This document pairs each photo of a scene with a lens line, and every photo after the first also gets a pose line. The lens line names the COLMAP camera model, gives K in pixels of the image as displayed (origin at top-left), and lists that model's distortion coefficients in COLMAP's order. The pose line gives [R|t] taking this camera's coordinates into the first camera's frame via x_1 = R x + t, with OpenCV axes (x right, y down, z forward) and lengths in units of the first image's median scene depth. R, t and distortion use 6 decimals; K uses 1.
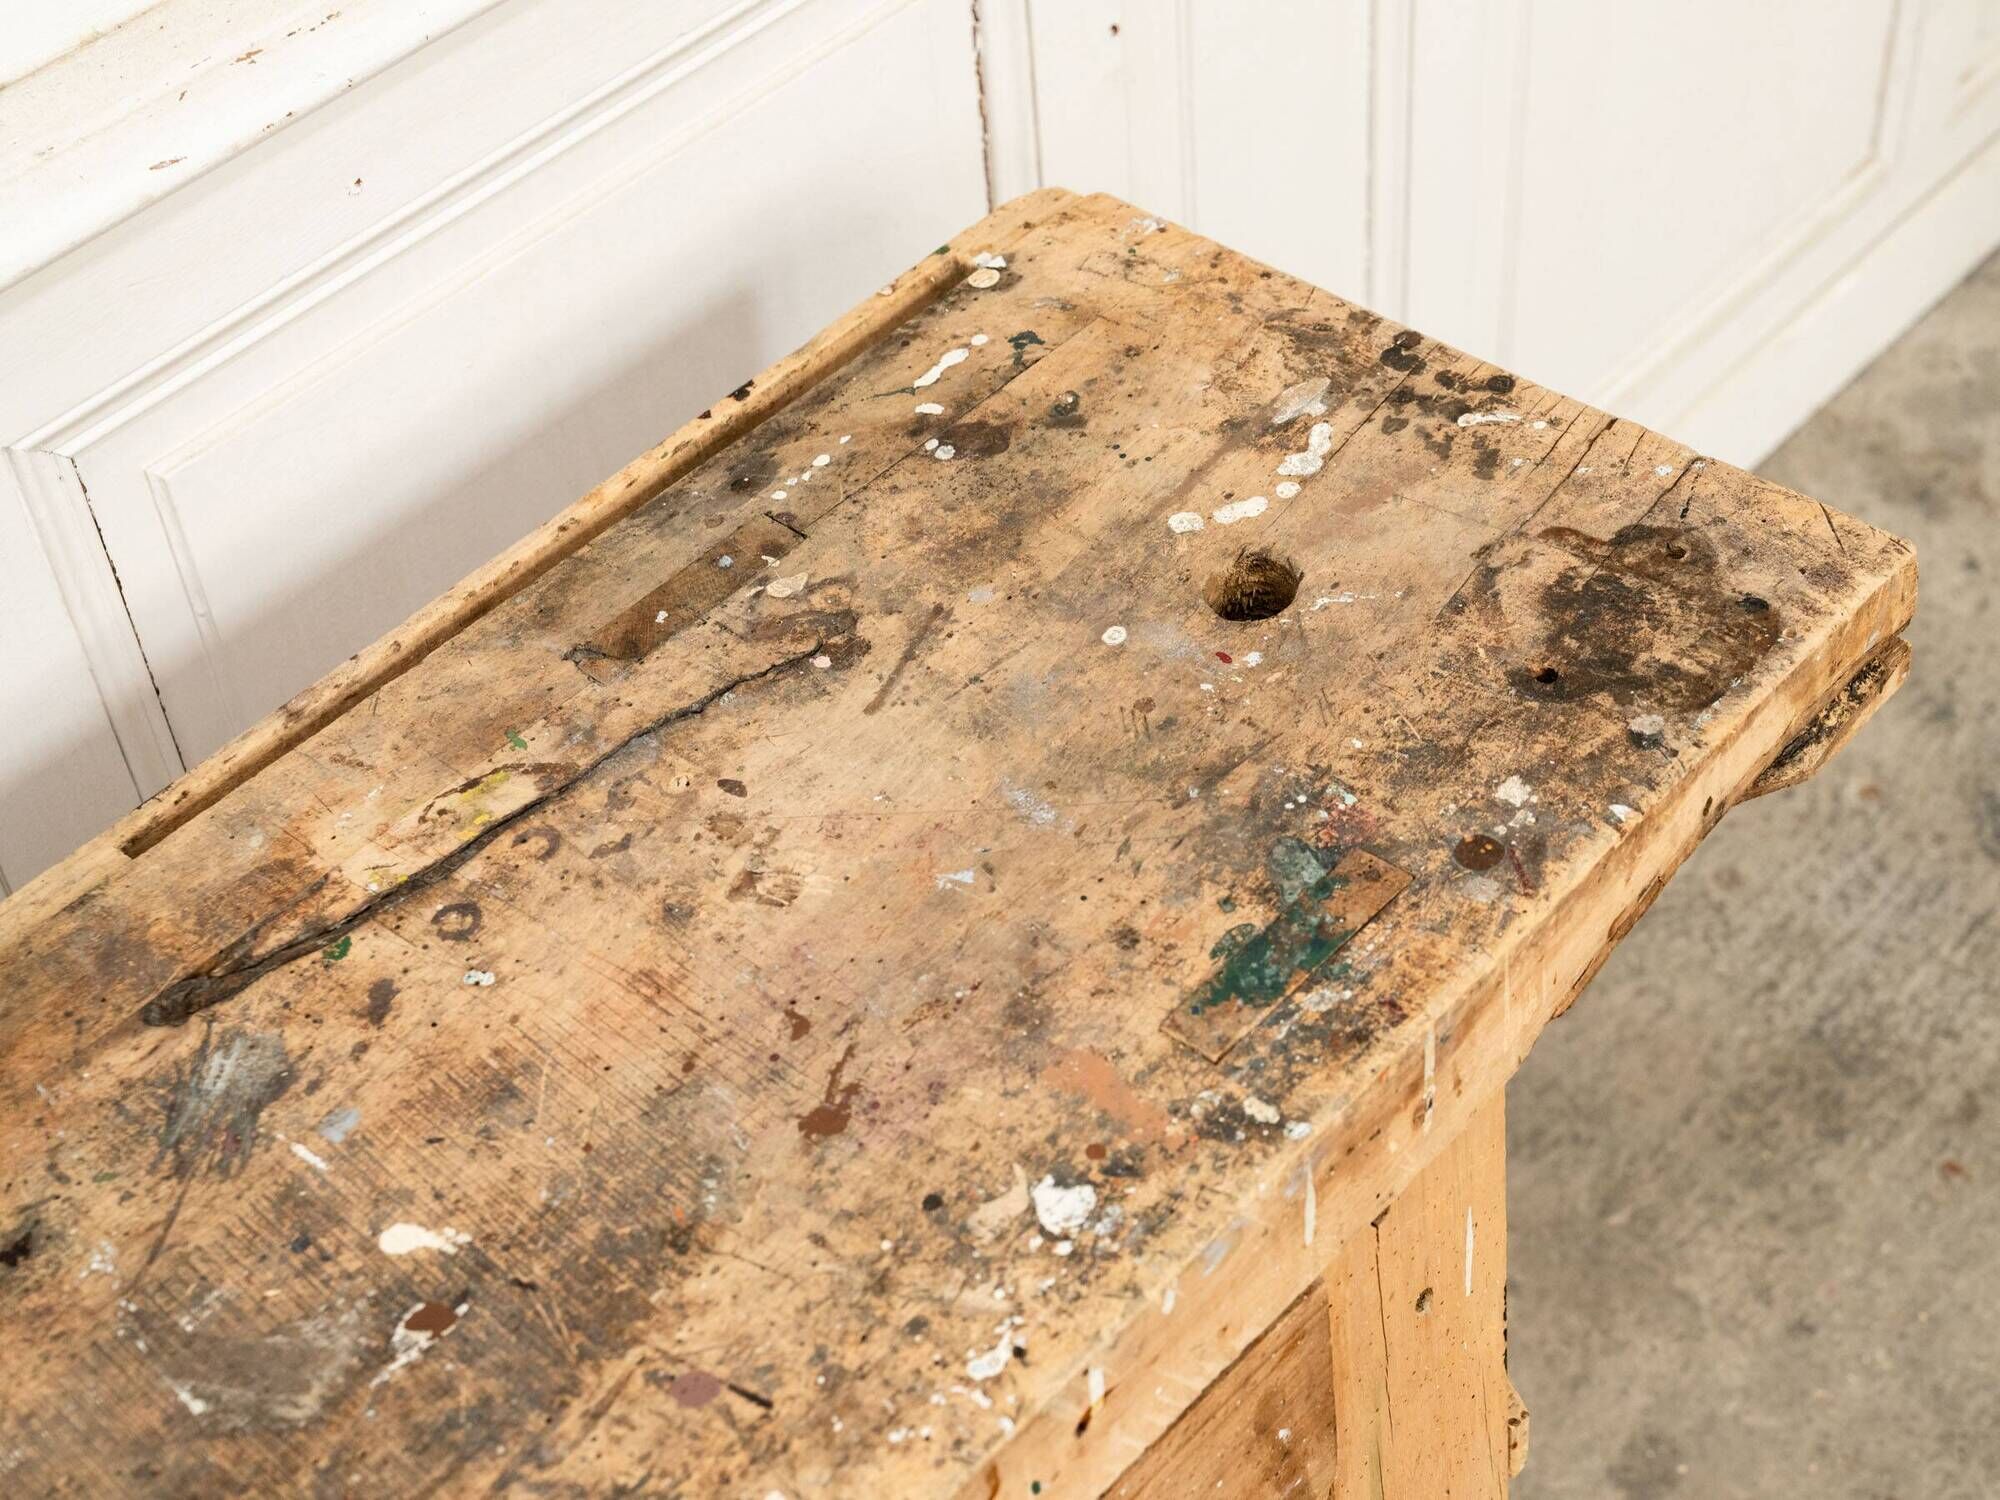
lens RADIAL K [[3125.2, 0, 1053.6], [0, 3125.2, 777.6], [0, 0, 1]] dist [0.003505, 0.000000]
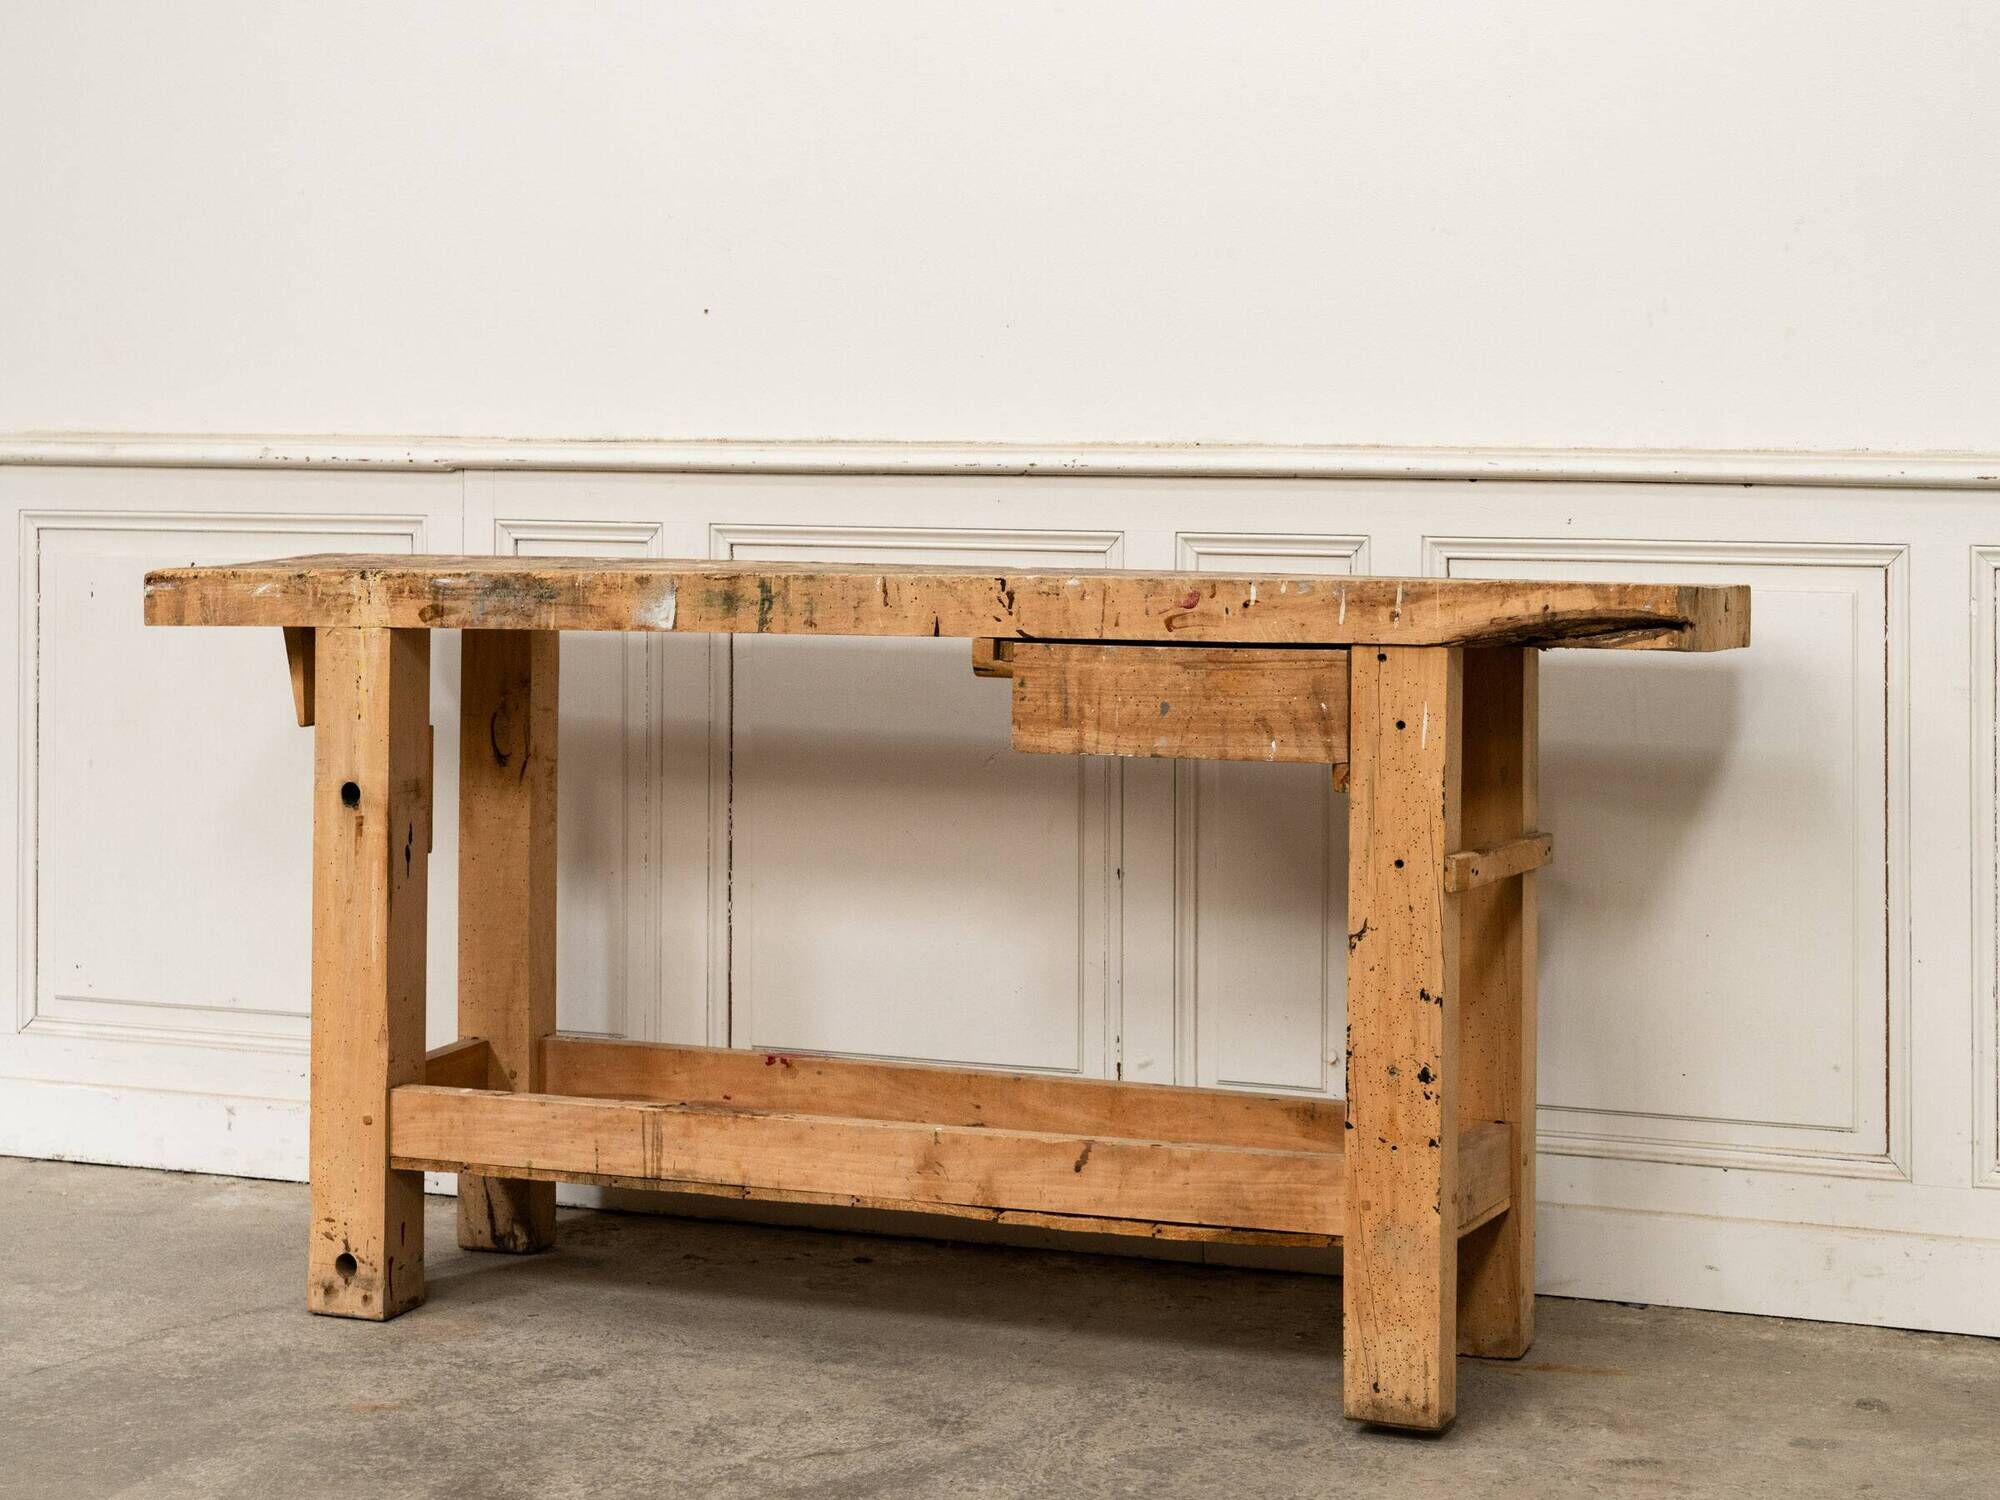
lens RADIAL K [[3647.4, 0, 1015.4], [0, 3647.4, 351.7], [0, 0, 1]] dist [0.013841, 0.000000]
pose [[0.350230, 0.050721, -0.935289, 3.280069], [-0.684671, 0.695273, -0.218679, 0.948112], [0.639190, 0.716954, 0.278233, -0.461920]]
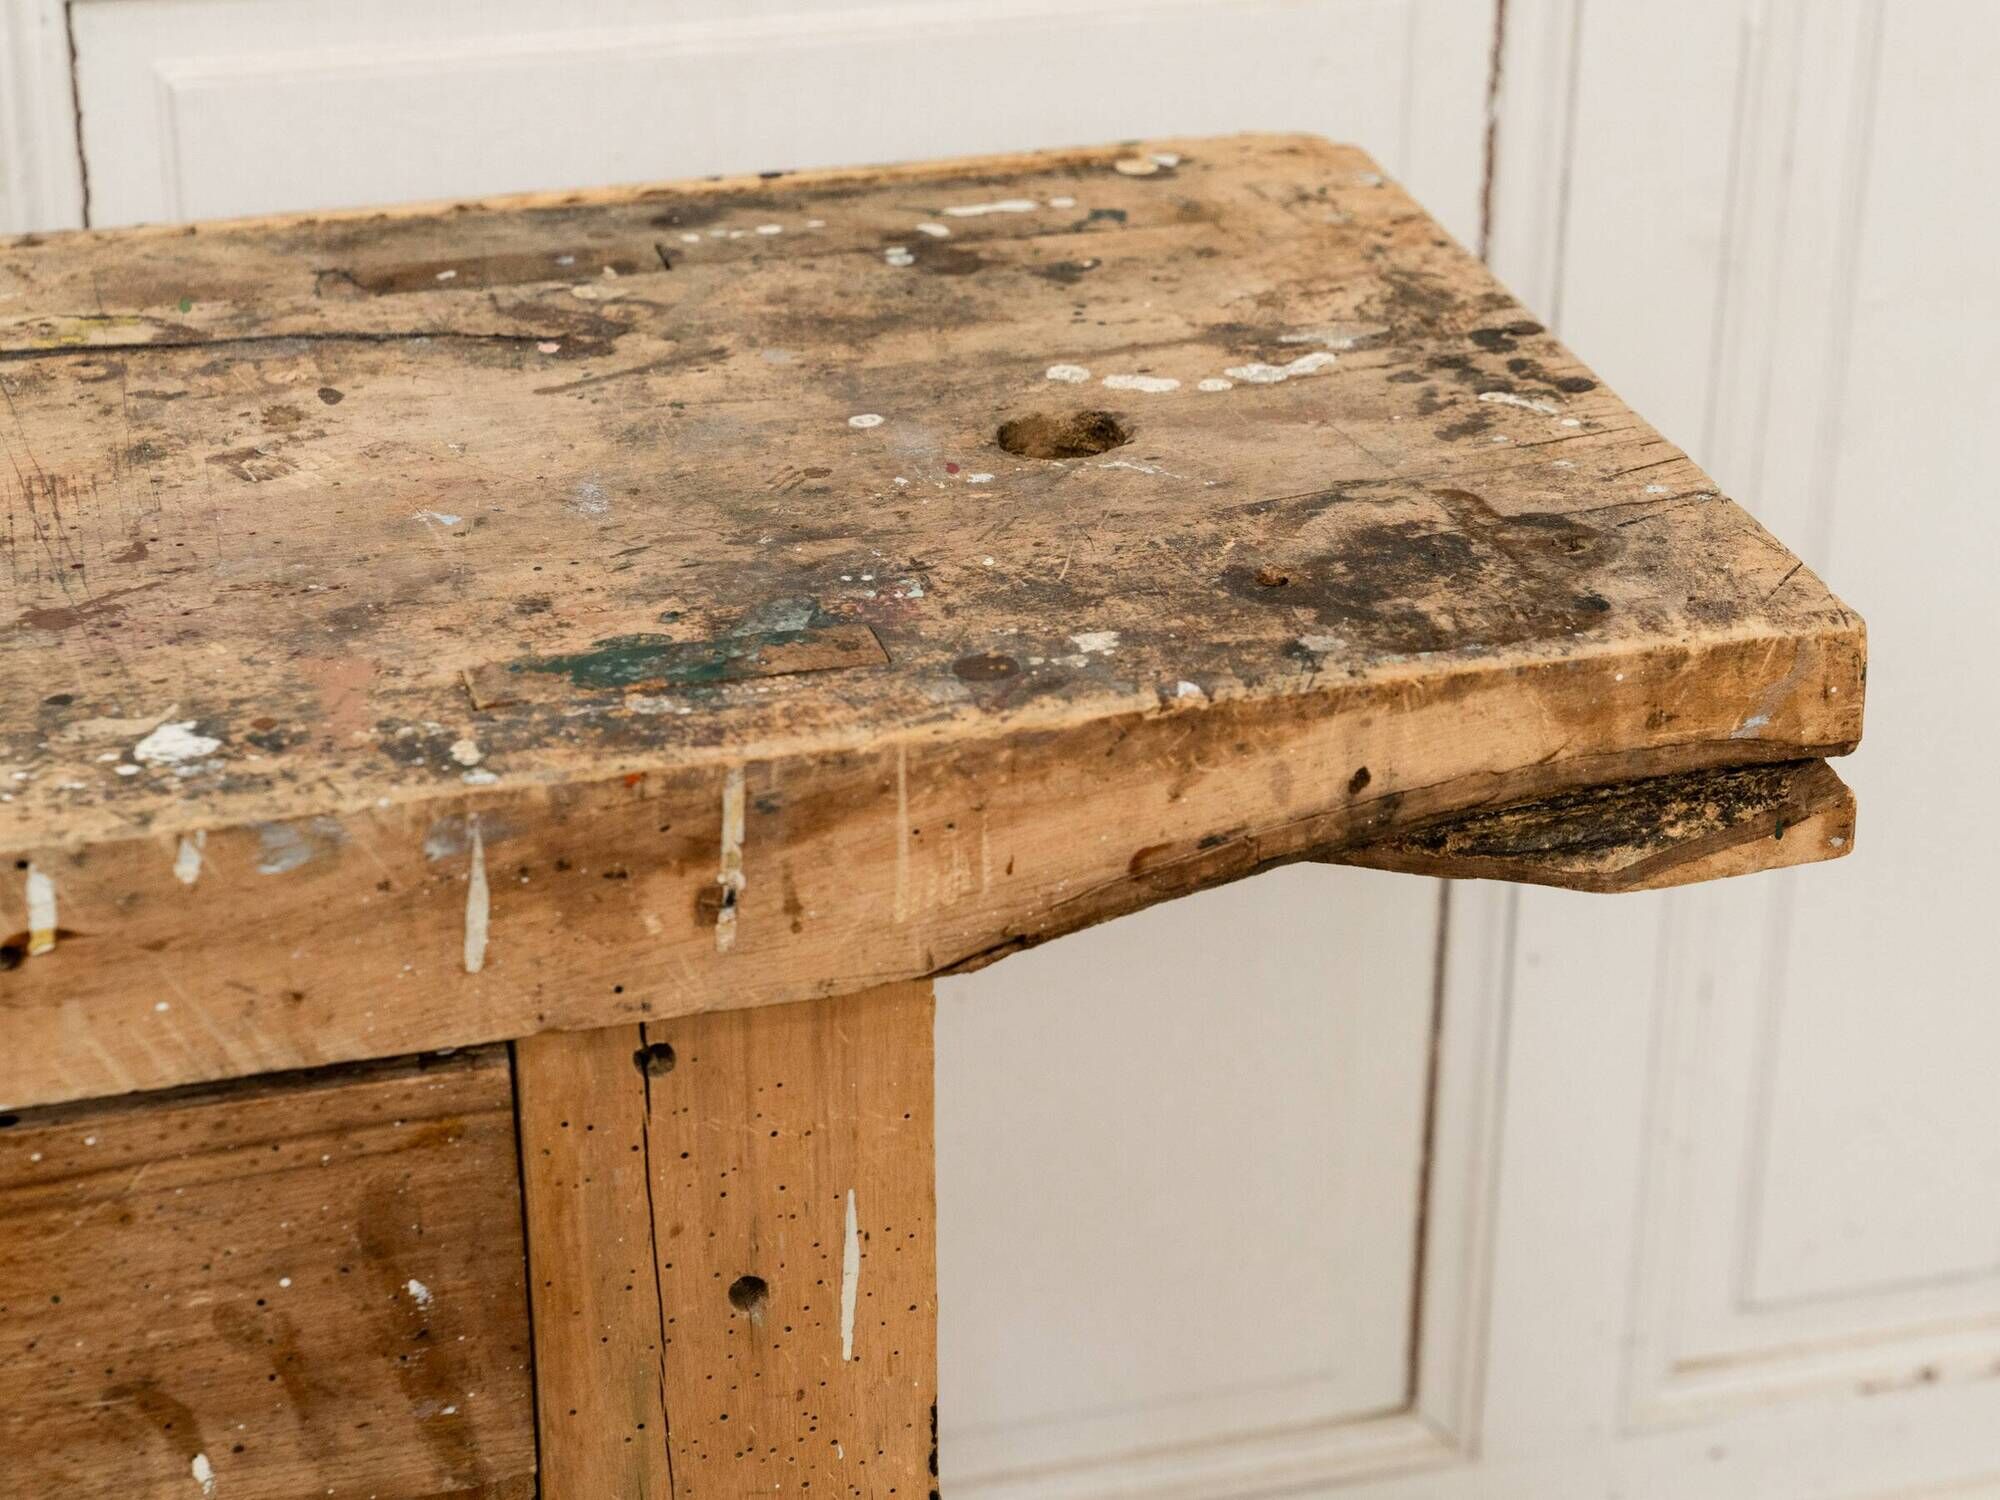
lens RADIAL K [[4568.7, 0, 1103.1], [0, 4568.7, 702.1], [0, 0, 1]] dist [0.016047, 0.000000]
pose [[0.846447, 0.309085, -0.433583, 0.607615], [-0.426334, 0.881241, -0.204091, 0.231050], [0.319010, 0.357604, 0.877697, 0.066957]]
